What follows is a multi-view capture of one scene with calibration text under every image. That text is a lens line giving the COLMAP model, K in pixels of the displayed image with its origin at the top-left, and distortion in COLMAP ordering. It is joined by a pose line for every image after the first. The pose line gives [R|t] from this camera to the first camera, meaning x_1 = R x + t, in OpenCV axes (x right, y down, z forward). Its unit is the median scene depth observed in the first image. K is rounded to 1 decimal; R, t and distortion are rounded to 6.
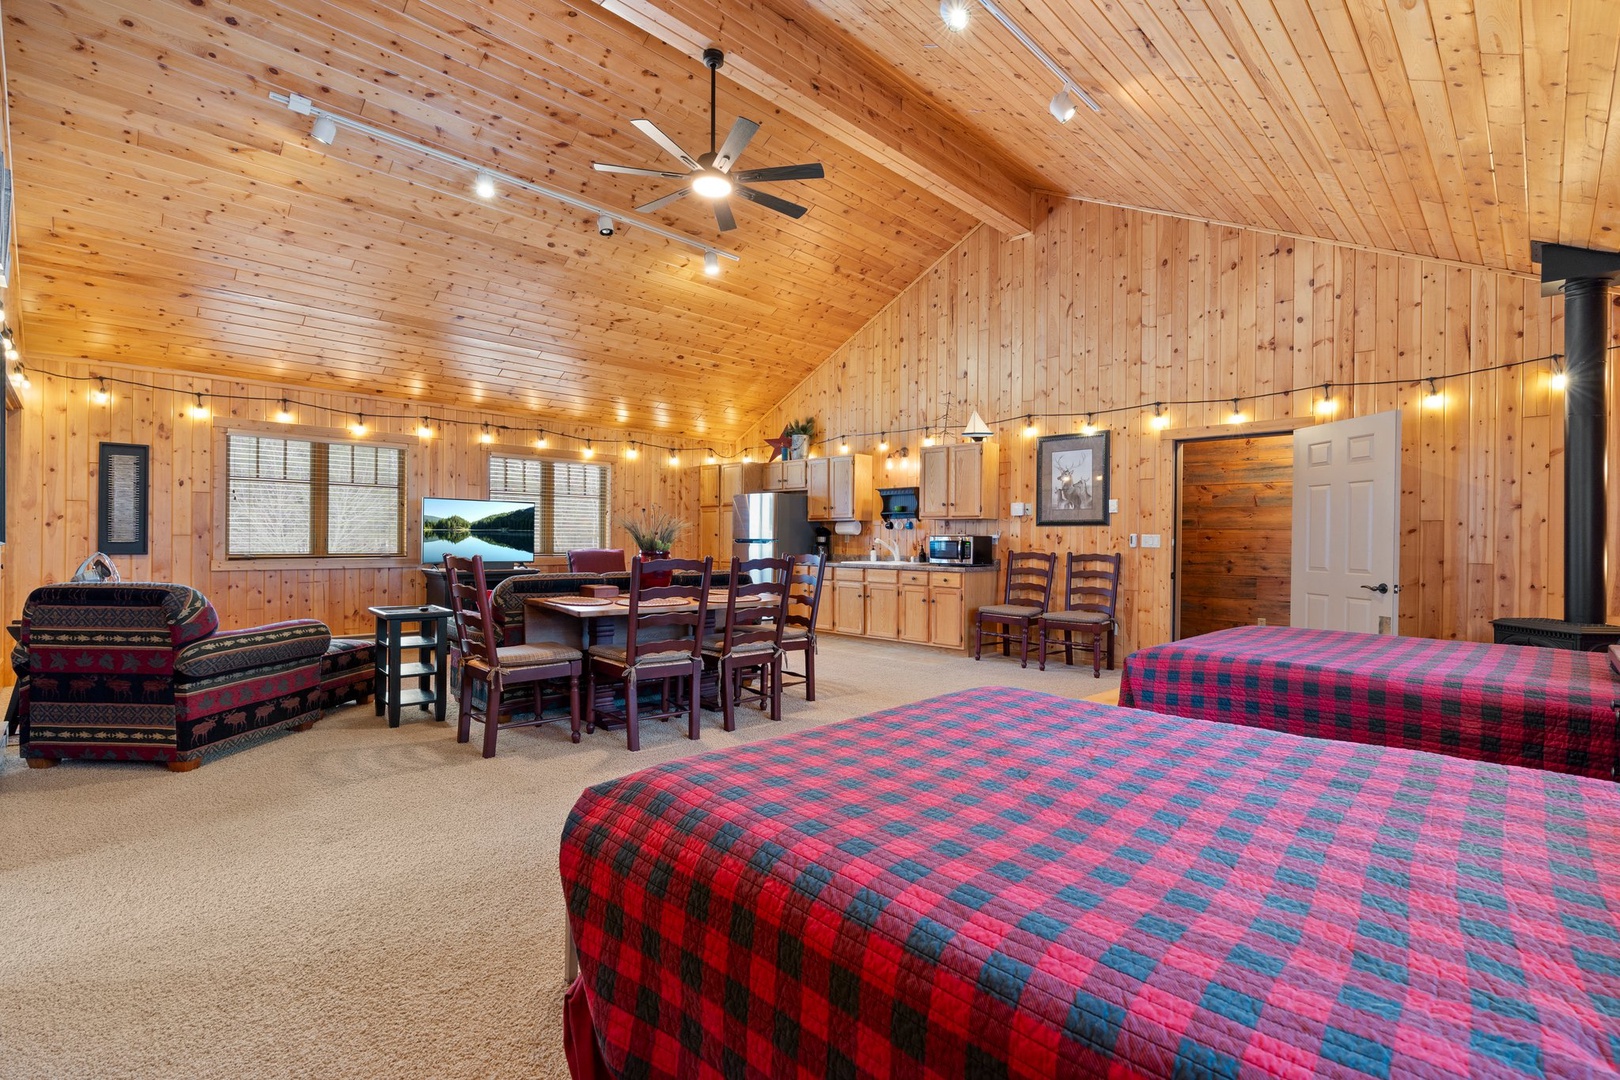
lens RADIAL K [[737.6, 0, 802.7], [0, 737.6, 541.1], [0, 0, 1]] dist [-0.003310, 0.001452]
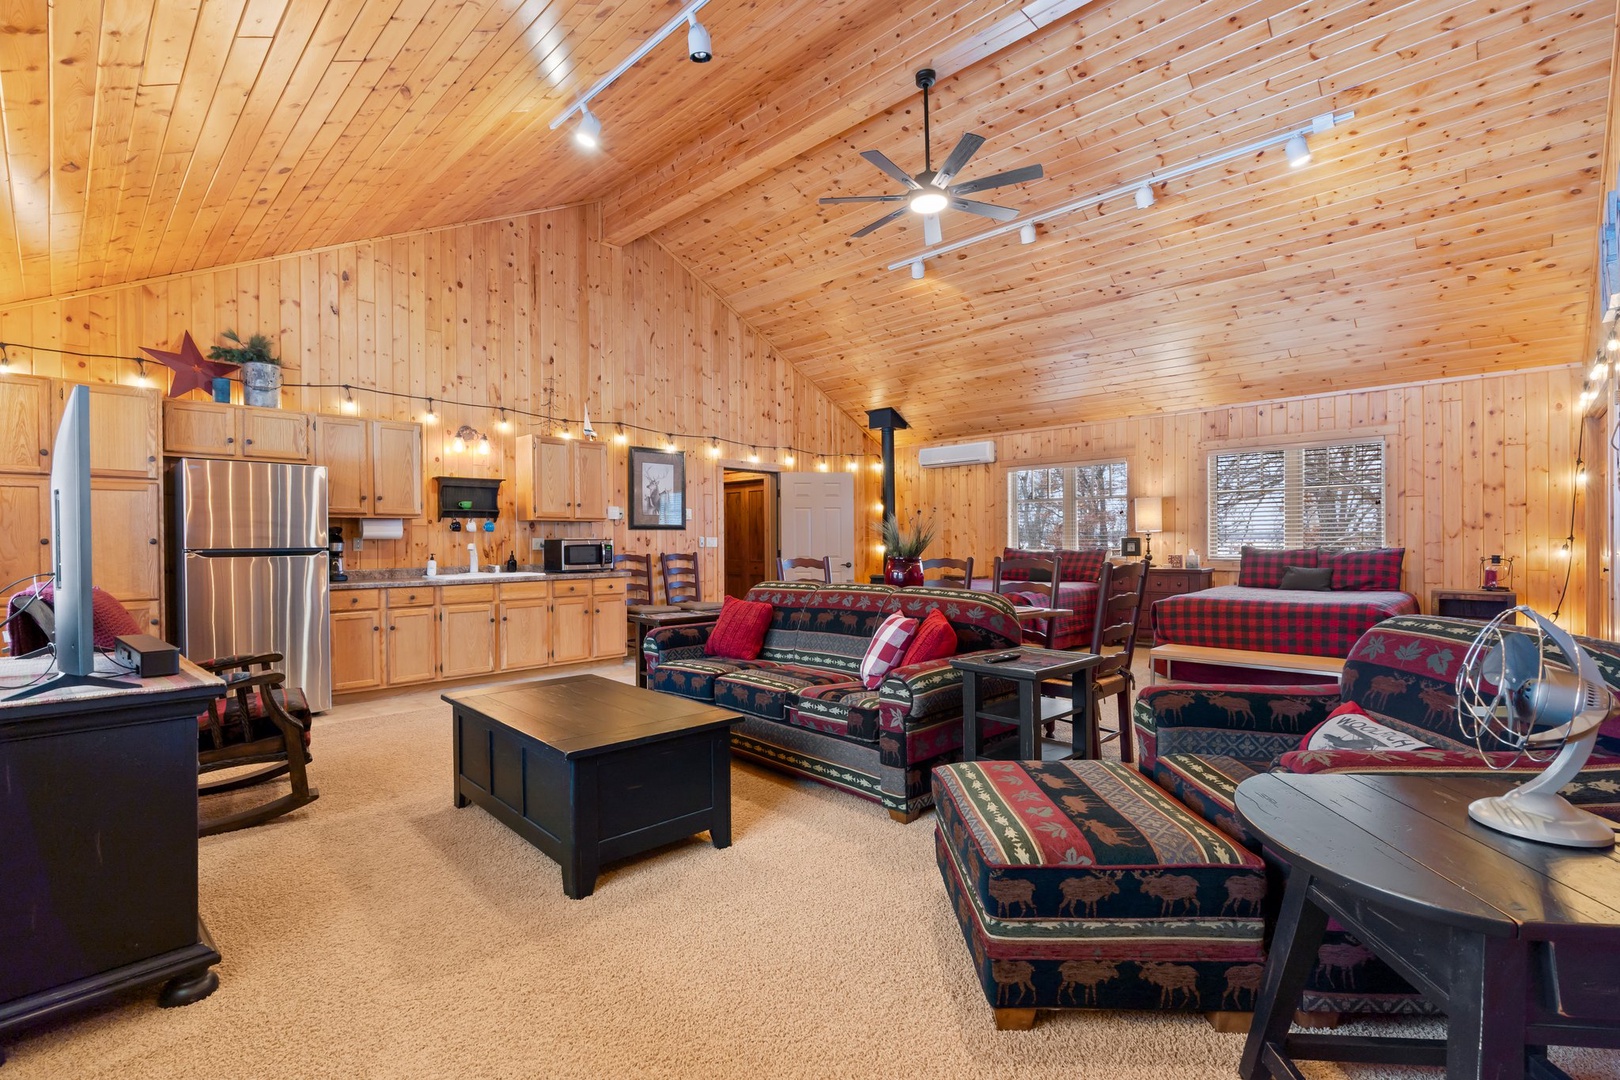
lens RADIAL K [[737.6, 0, 802.7], [0, 737.6, 541.1], [0, 0, 1]] dist [-0.003310, 0.001452]
pose [[-0.016932, -0.011333, 0.999792, -0.728679], [0.008977, 0.999894, 0.011486, -0.013486], [-0.999816, 0.009169, -0.016829, 0.749144]]
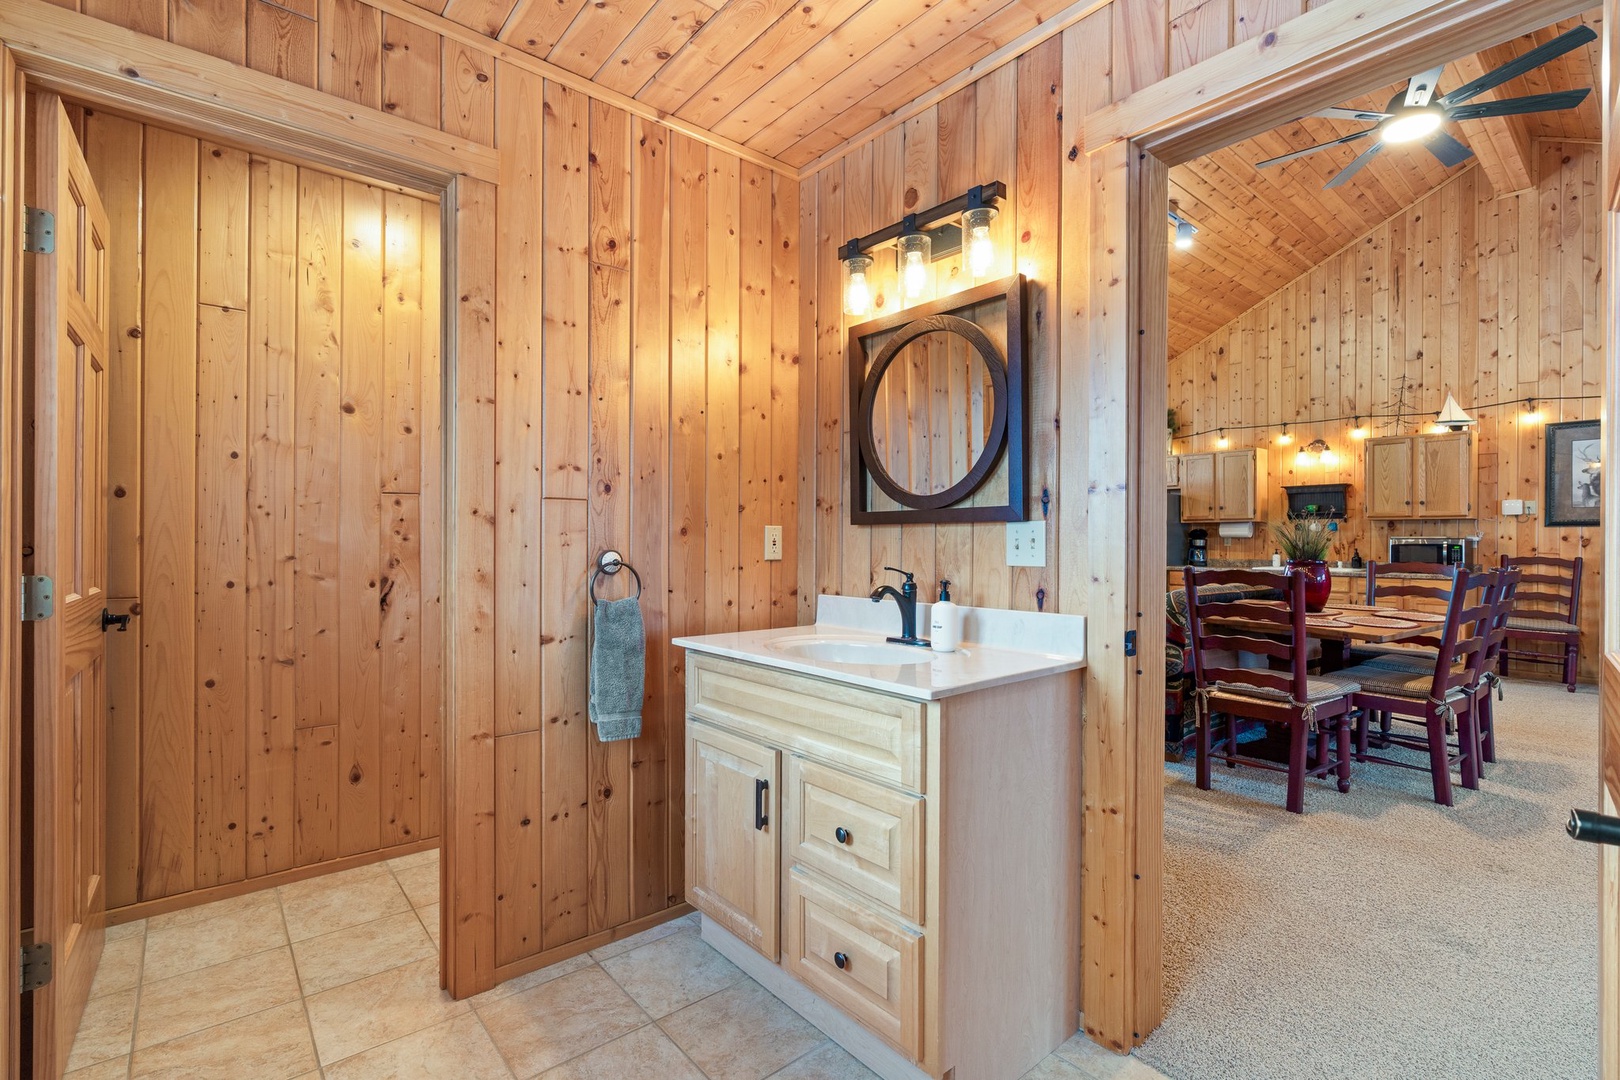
lens RADIAL K [[737.6, 0, 802.7], [0, 737.6, 541.1], [0, 0, 1]] dist [-0.003310, 0.001452]
pose [[0.996353, -0.007869, -0.084963, -0.466952], [0.007878, 0.999969, -0.000236, -0.009723], [0.084962, -0.000434, 0.996384, 0.062128]]
